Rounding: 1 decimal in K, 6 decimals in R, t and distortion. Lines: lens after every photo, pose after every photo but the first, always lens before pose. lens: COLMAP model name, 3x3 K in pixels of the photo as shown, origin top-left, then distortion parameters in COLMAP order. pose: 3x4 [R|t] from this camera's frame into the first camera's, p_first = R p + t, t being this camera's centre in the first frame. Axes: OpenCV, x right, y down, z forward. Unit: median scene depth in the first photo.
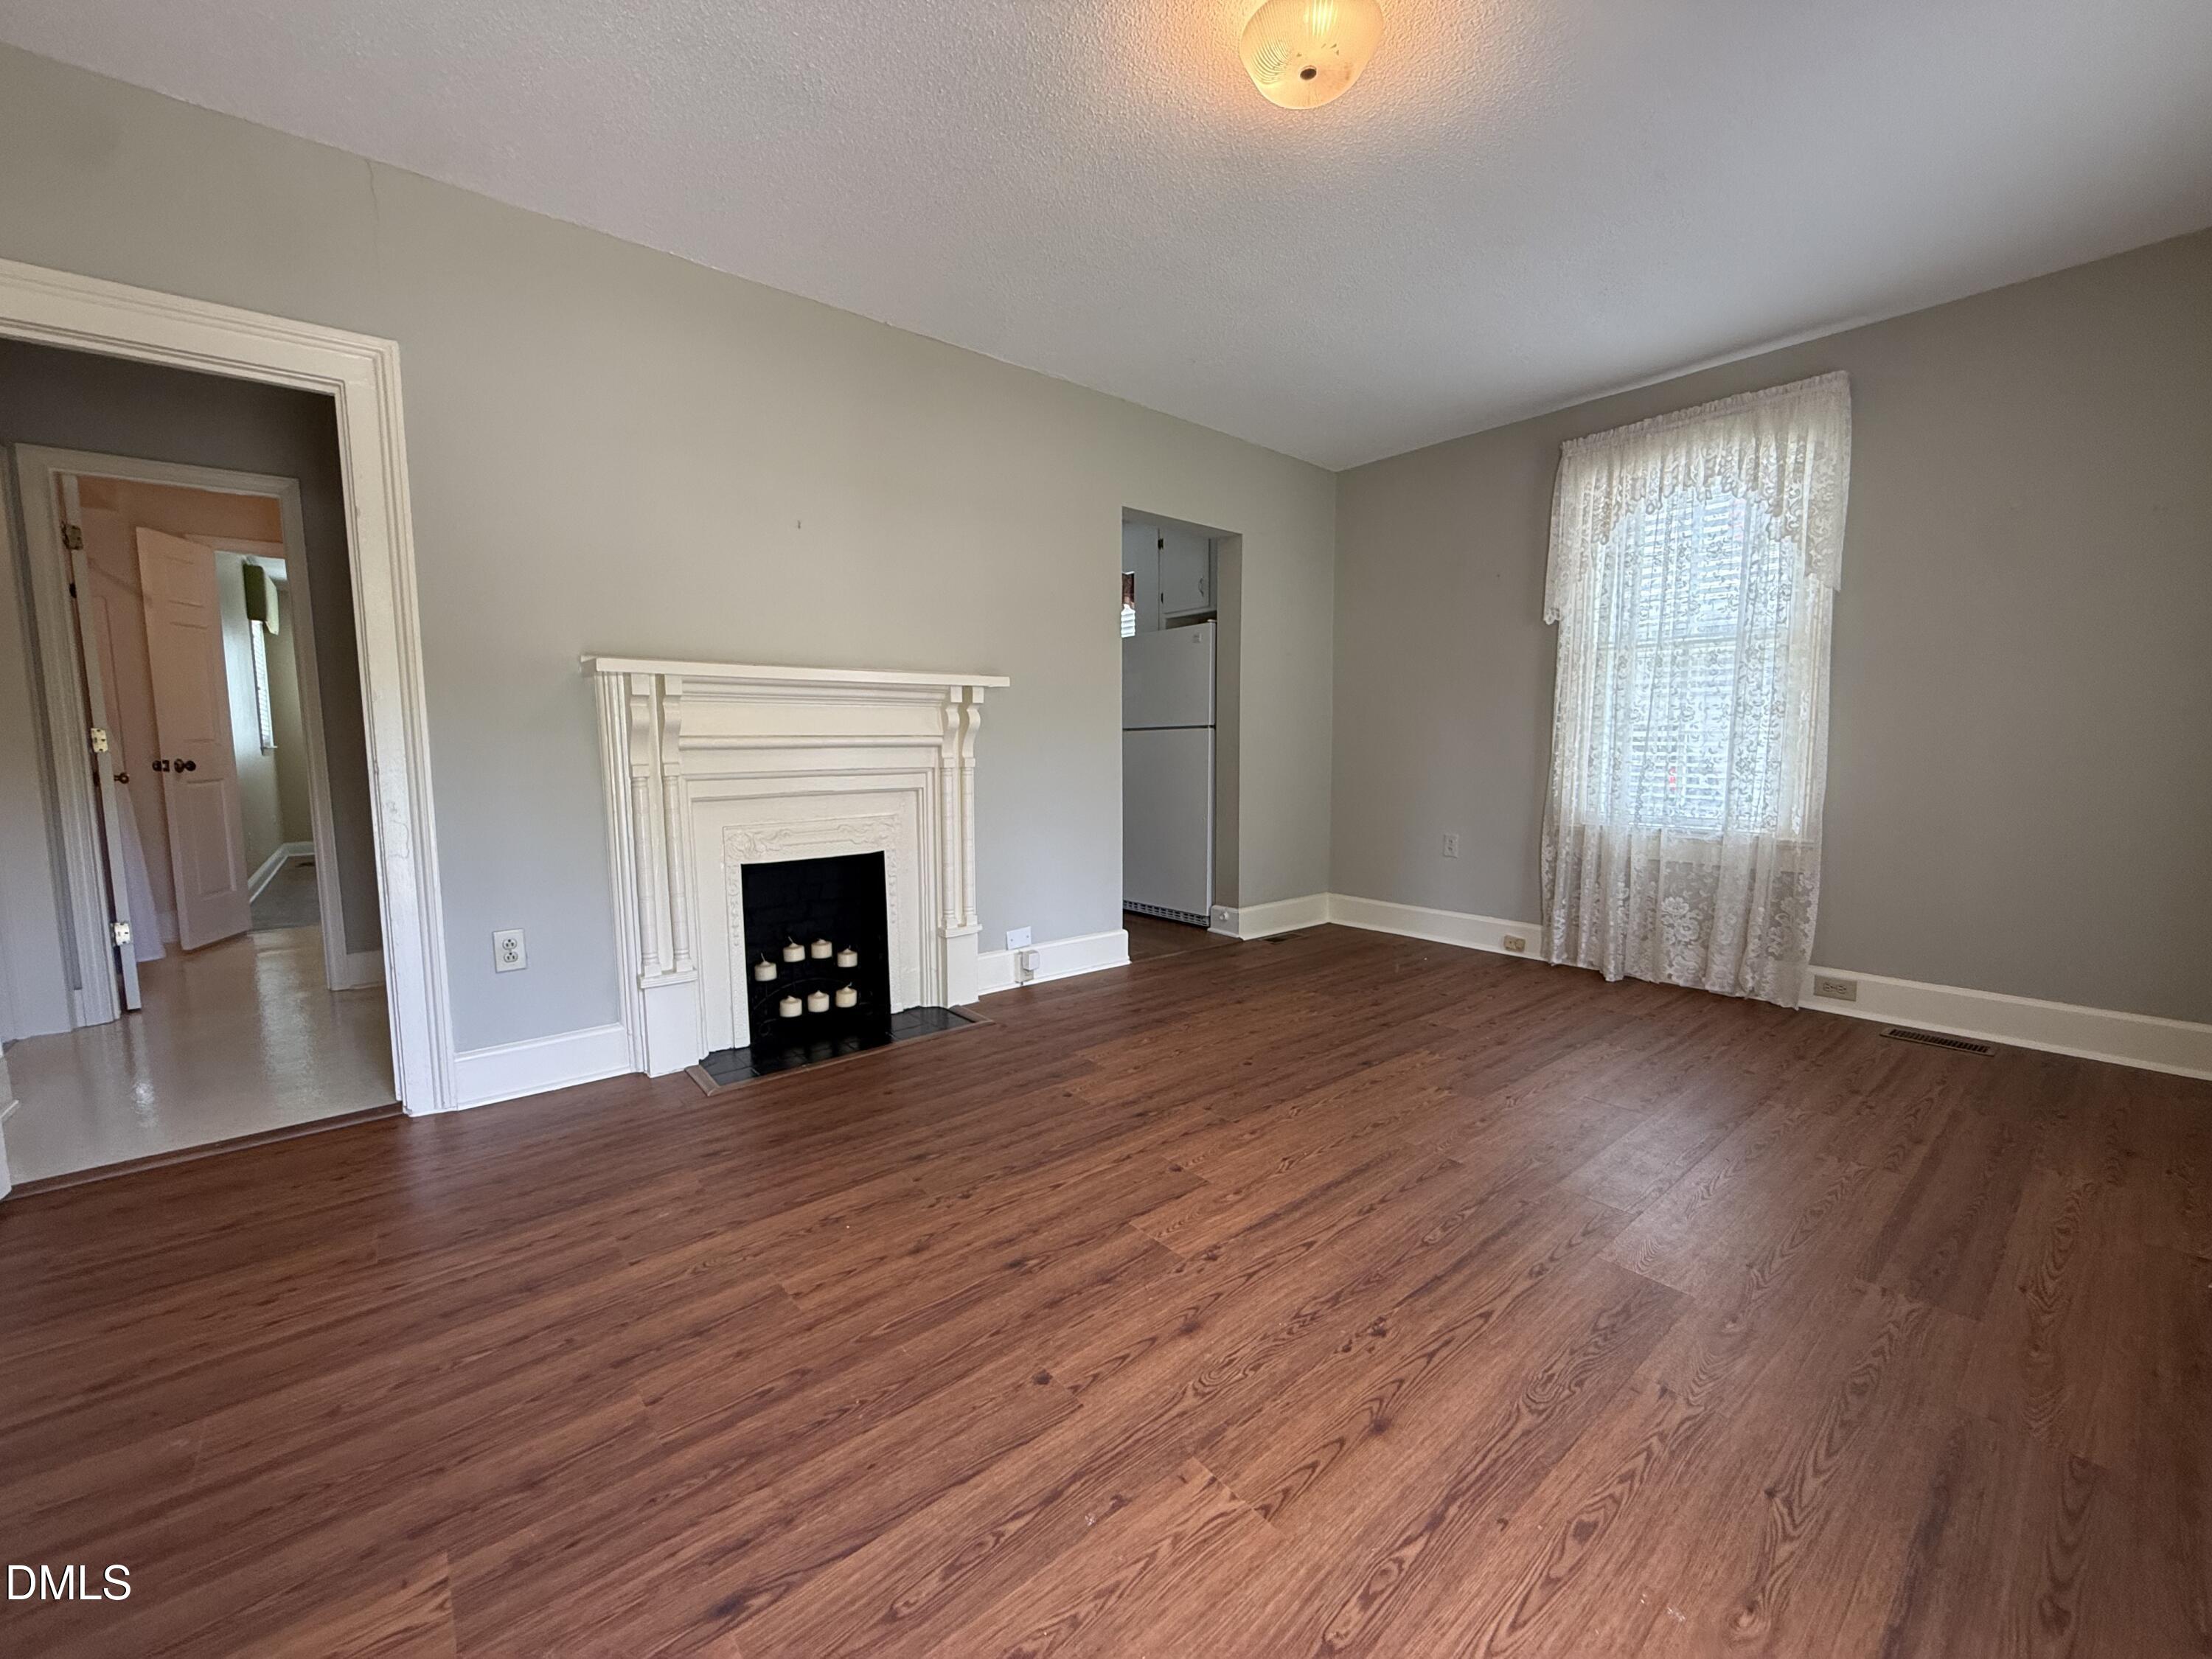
lens RADIAL K [[894.5, 0, 1103.9], [0, 894.5, 829.7], [0, 0, 1]] dist [-0.001108, -0.000485]
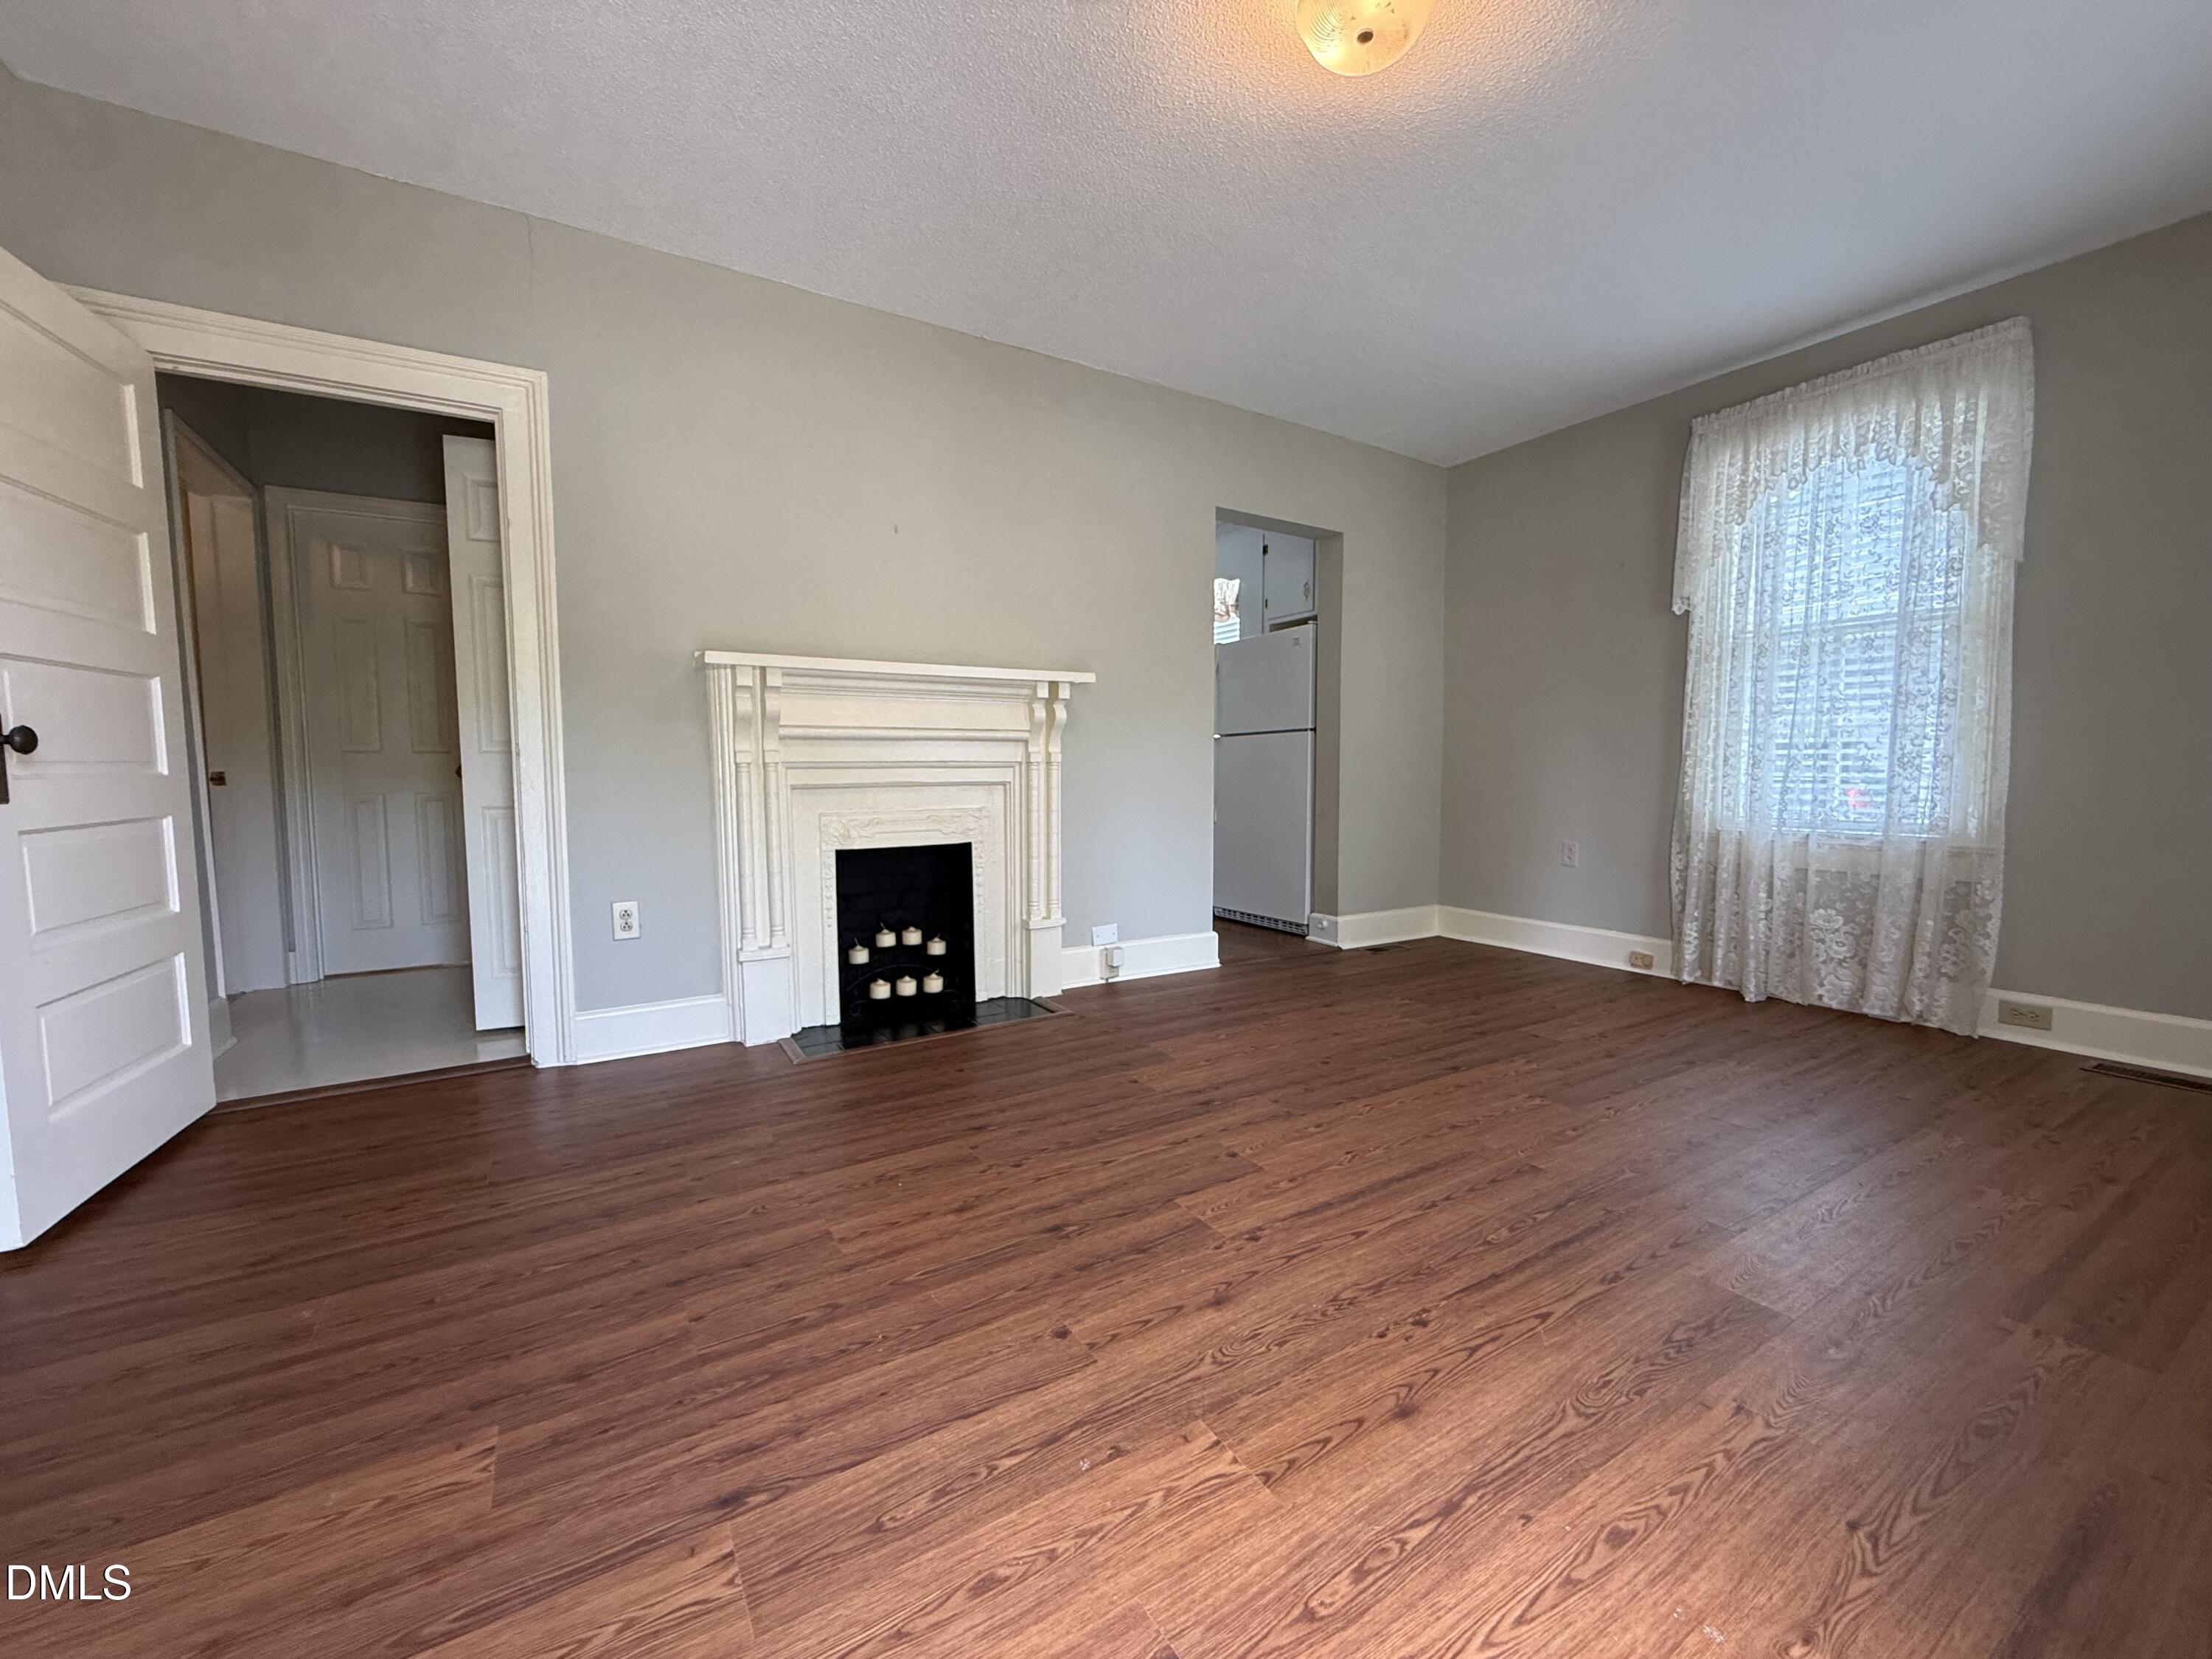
lens RADIAL K [[894.5, 0, 1099.7], [0, 894.5, 829.2], [0, 0, 1]] dist [-0.001108, -0.000485]
pose [[0.989364, 0.011657, -0.144996, 0.063075], [-0.015898, 0.999478, -0.028119, 0.045097], [0.144593, 0.030125, 0.989033, 0.001805]]
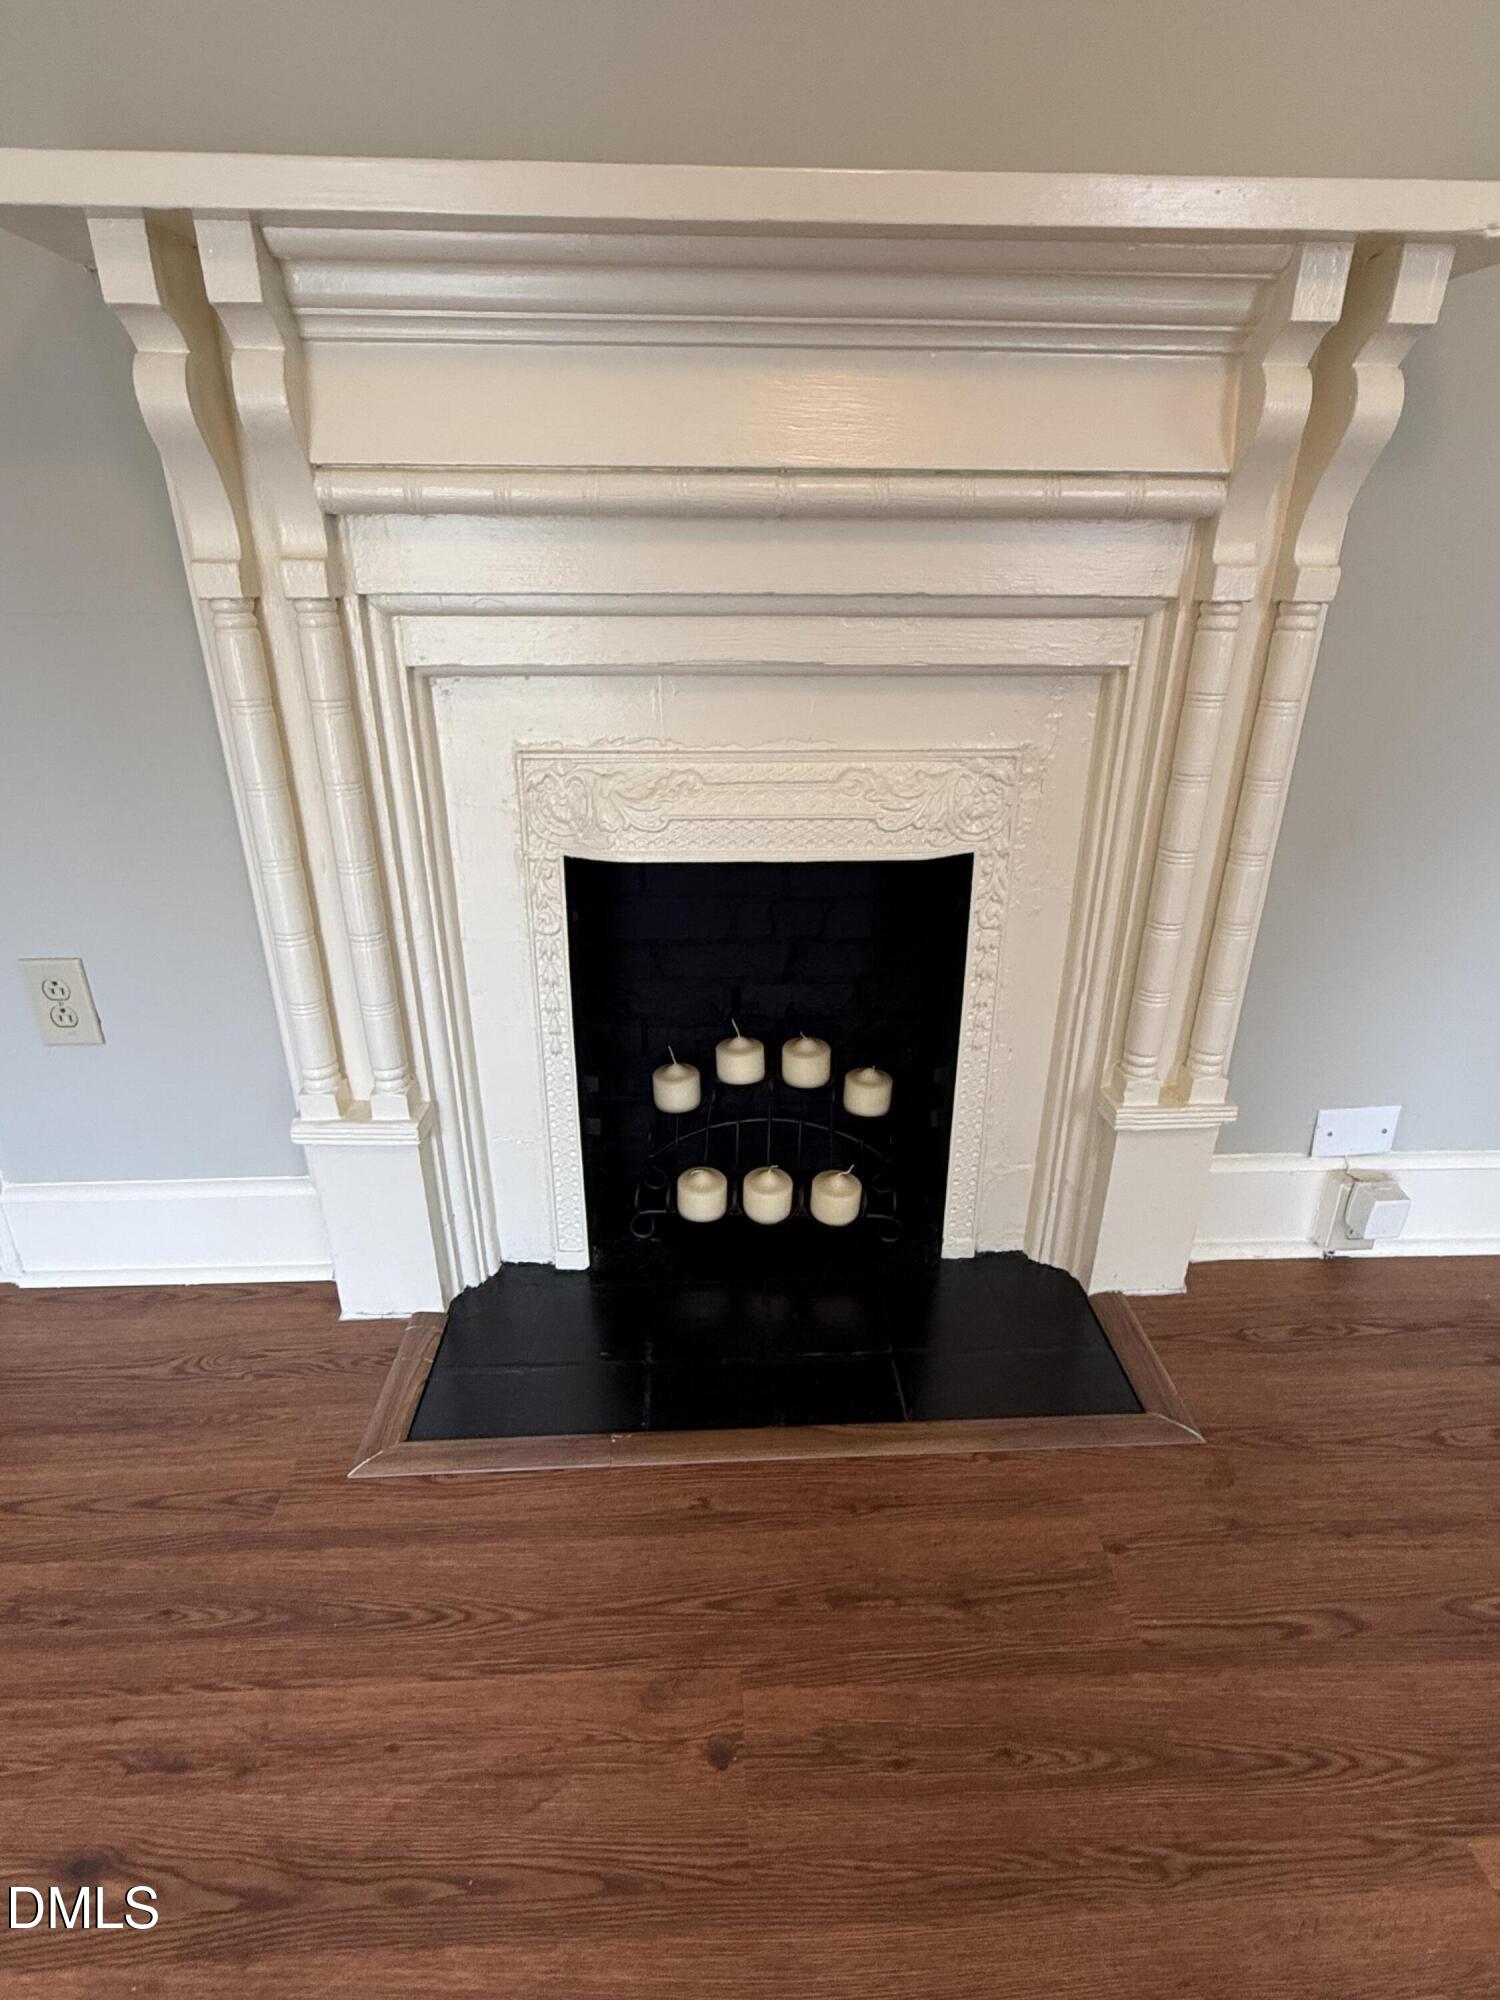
lens RADIAL K [[1023.5, 0, 763.6], [0, 1023.5, 991.4], [0, 0, 1]] dist [0.007716, 0.001265]
pose [[0.796947, 0.248549, -0.550545, -0.103222], [-0.075341, 0.945206, 0.317663, -0.057583], [0.599333, -0.211682, 0.772005, 0.814294]]
